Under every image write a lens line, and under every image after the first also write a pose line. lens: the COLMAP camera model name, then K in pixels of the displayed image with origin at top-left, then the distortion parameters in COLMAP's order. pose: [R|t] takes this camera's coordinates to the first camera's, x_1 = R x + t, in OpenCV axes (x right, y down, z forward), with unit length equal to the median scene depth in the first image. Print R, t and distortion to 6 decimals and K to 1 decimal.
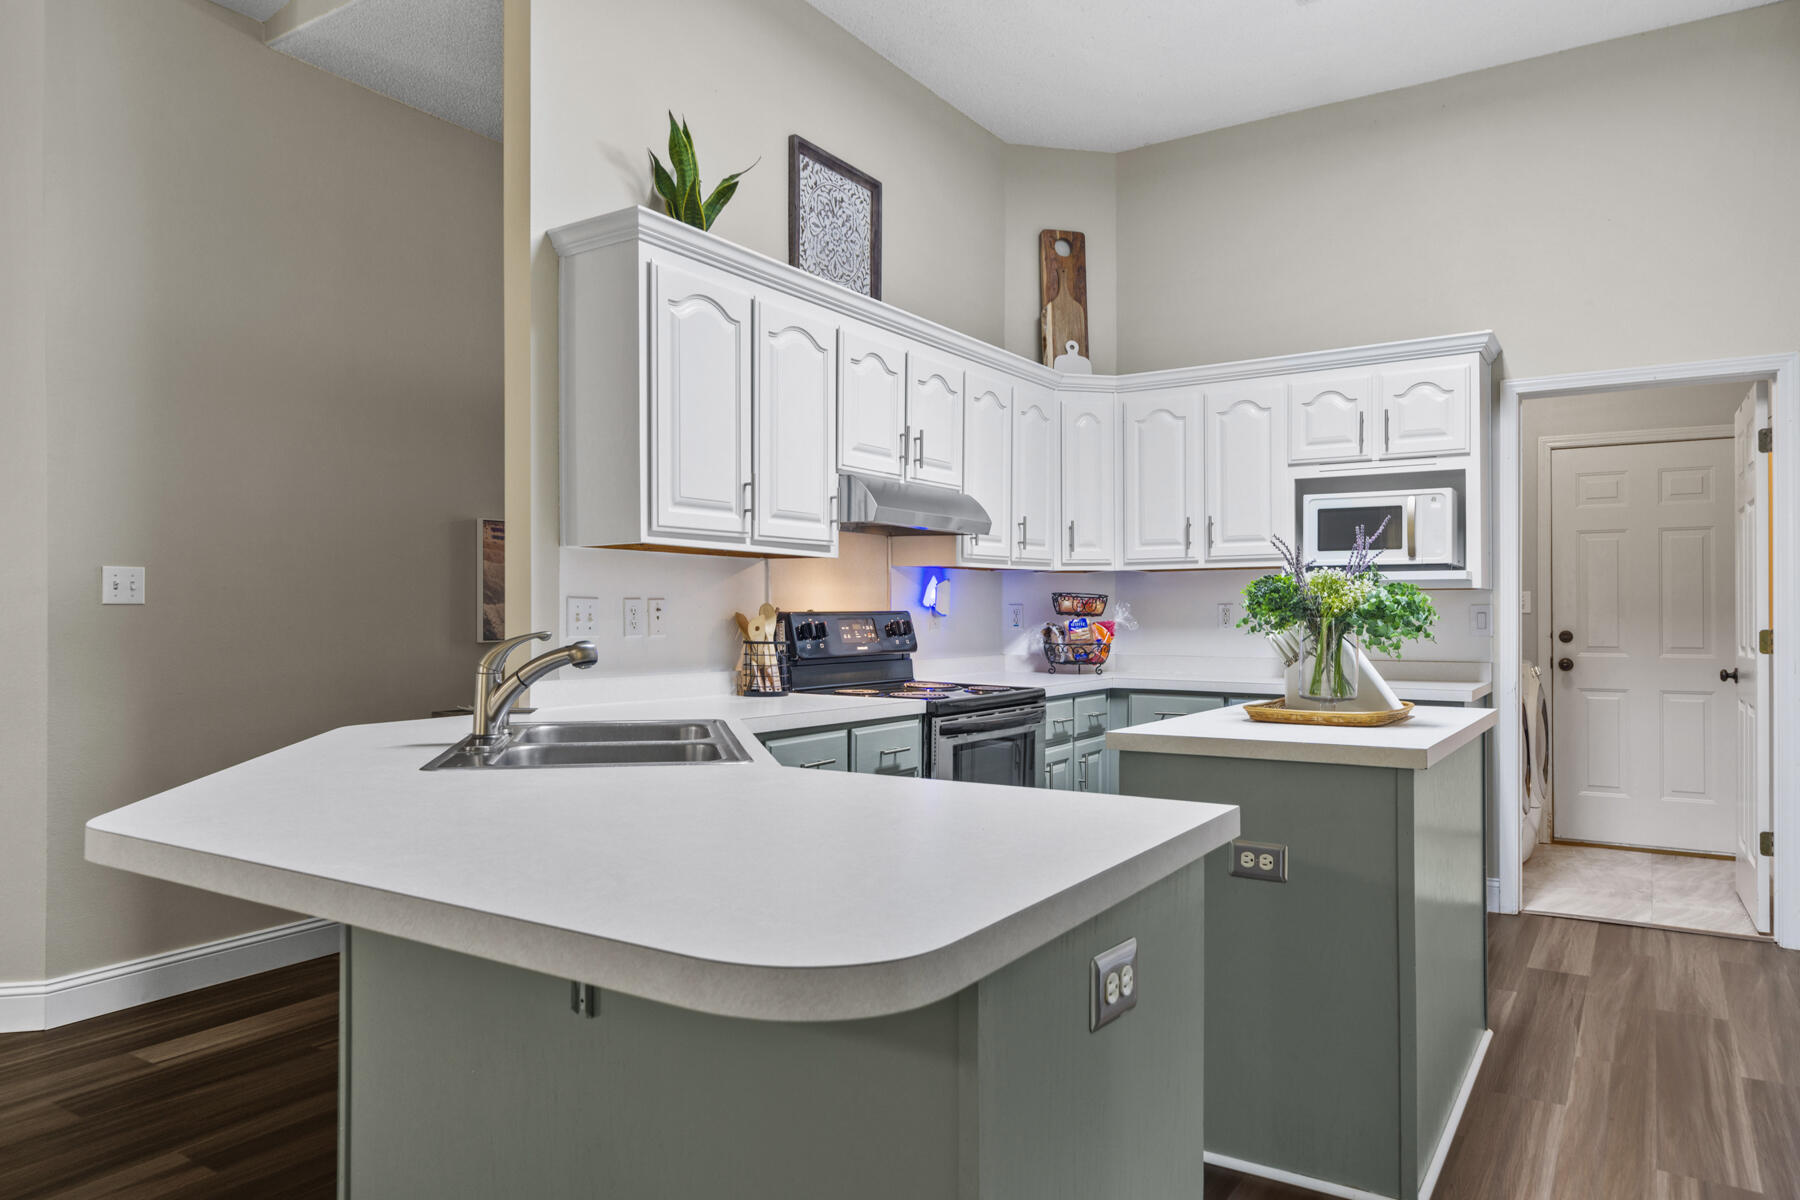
lens RADIAL K [[1185.0, 0, 893.6], [0, 1185.0, 597.3], [0, 0, 1]] dist [0.002524, -0.001431]
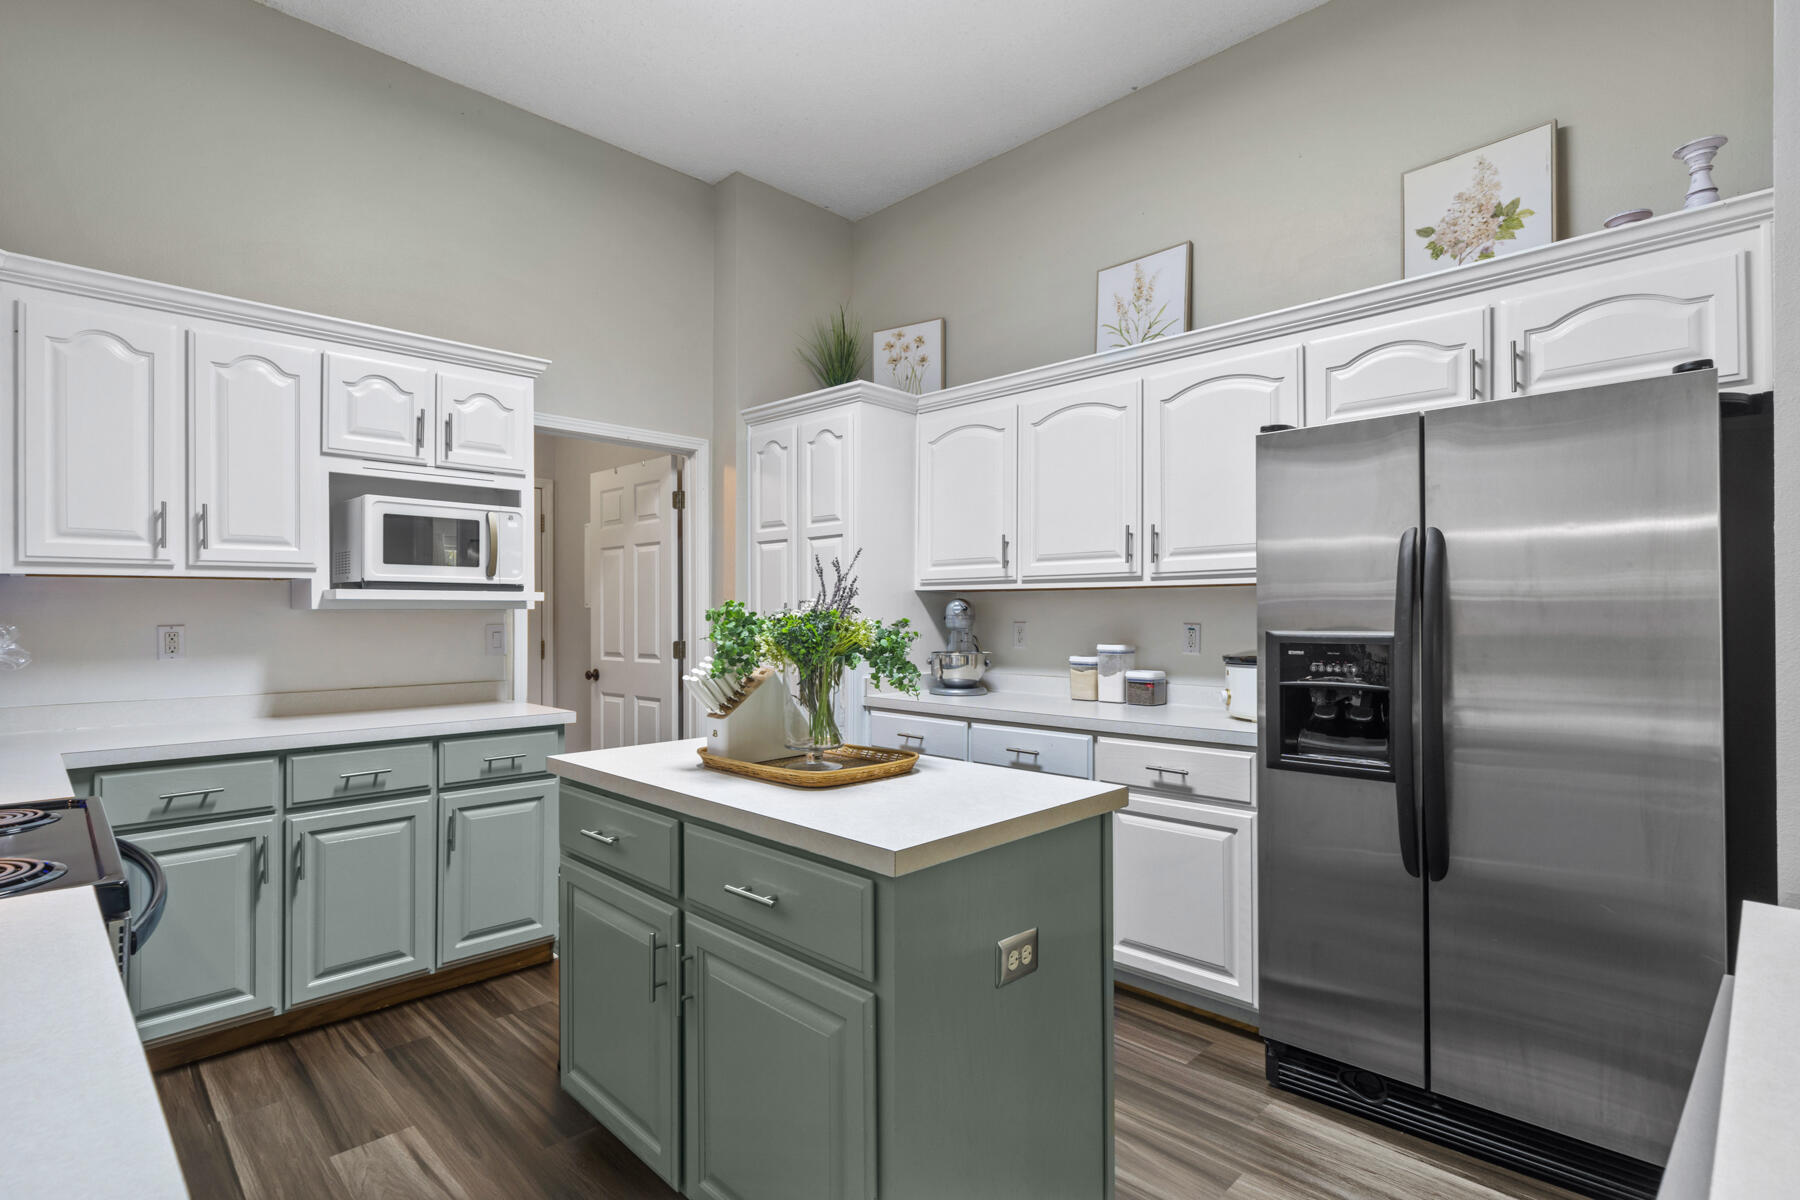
lens RADIAL K [[868.2, 0, 893.9], [0, 868.2, 609.5], [0, 0, 1]] dist [0.001959, -0.000085]
pose [[0.221264, 0.003292, 0.975208, -0.158526], [-0.009223, 0.999957, -0.001283, -0.008855], [-0.975170, -0.008711, 0.221285, 0.504532]]
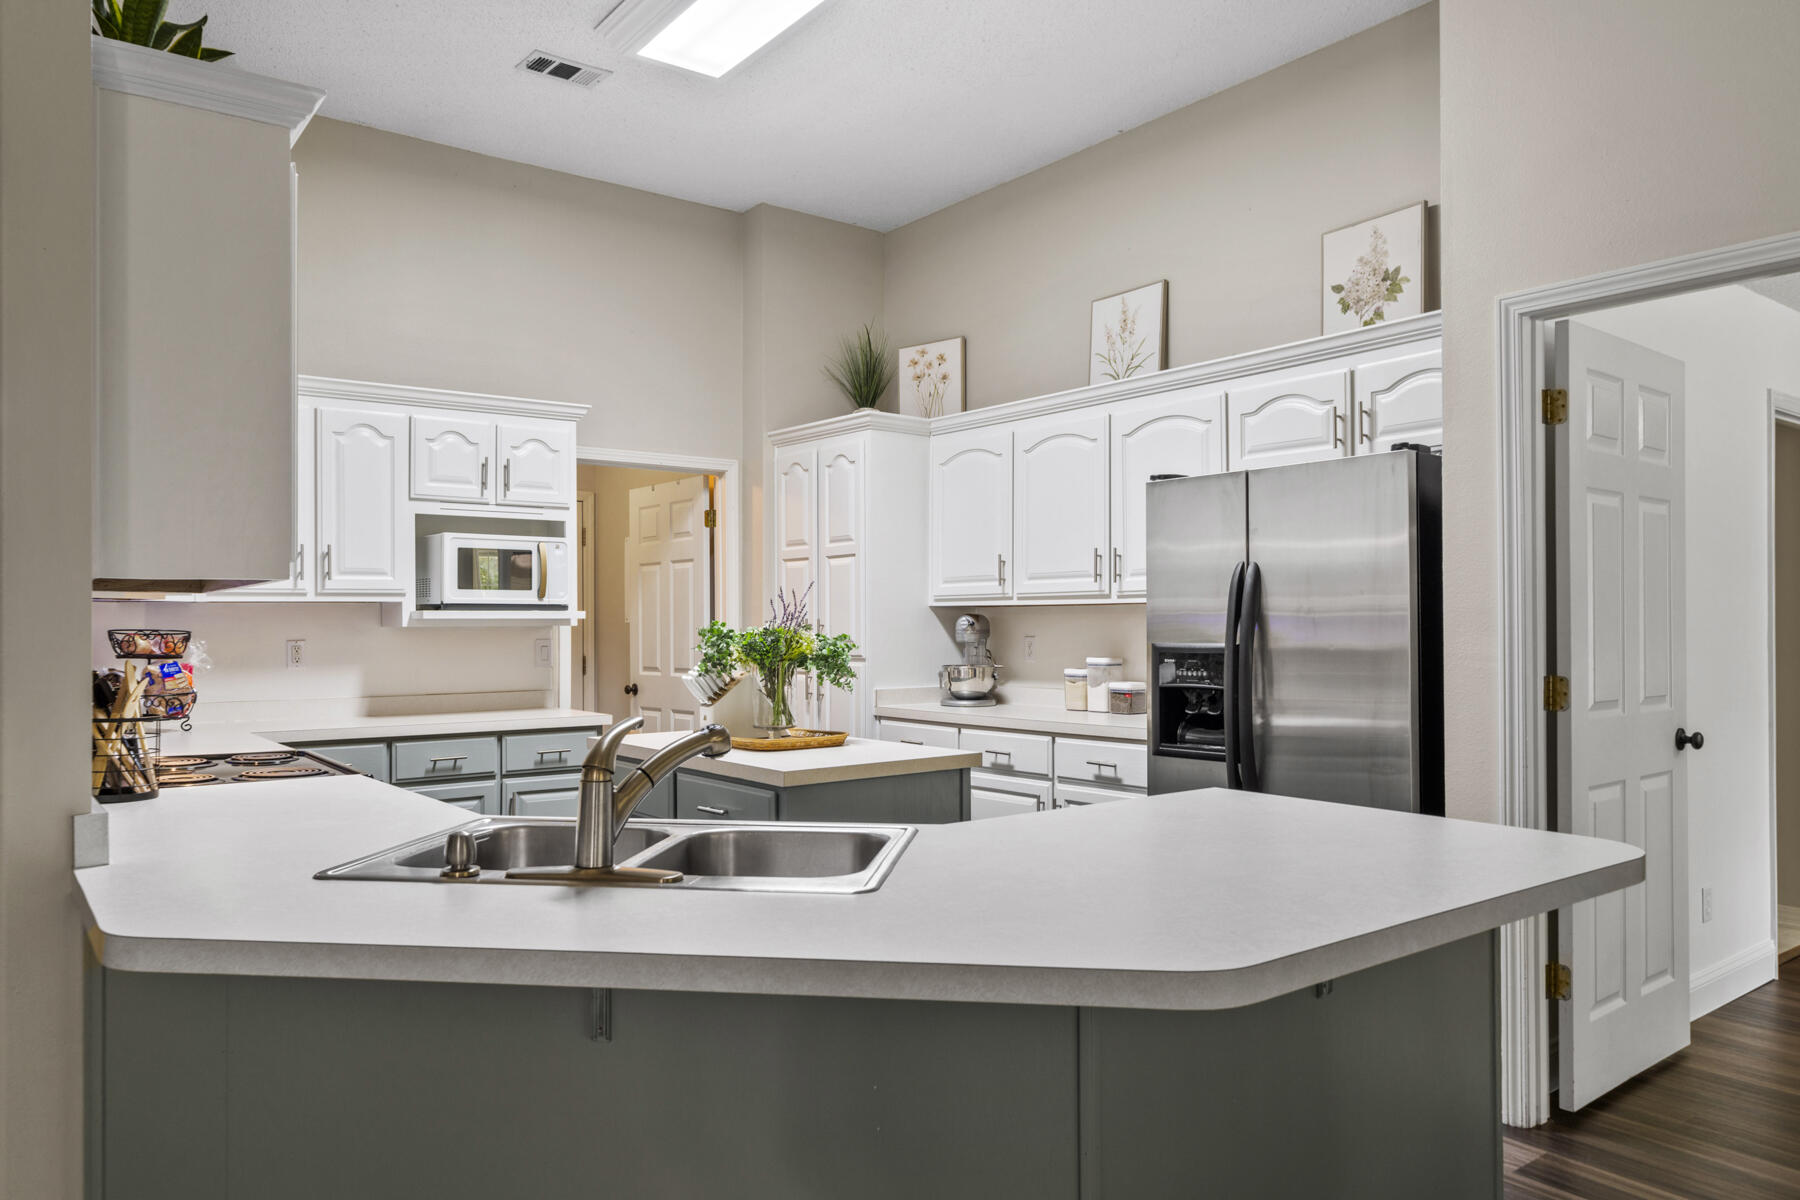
lens RADIAL K [[1199.5, 0, 901.6], [0, 1199.5, 611.5], [0, 0, 1]] dist [0.012647, 0.002934]
pose [[0.341241, 0.008692, 0.939936, -0.471736], [-0.006047, 0.999957, -0.007052, -0.014447], [-0.939957, -0.003278, 0.341278, 0.287978]]
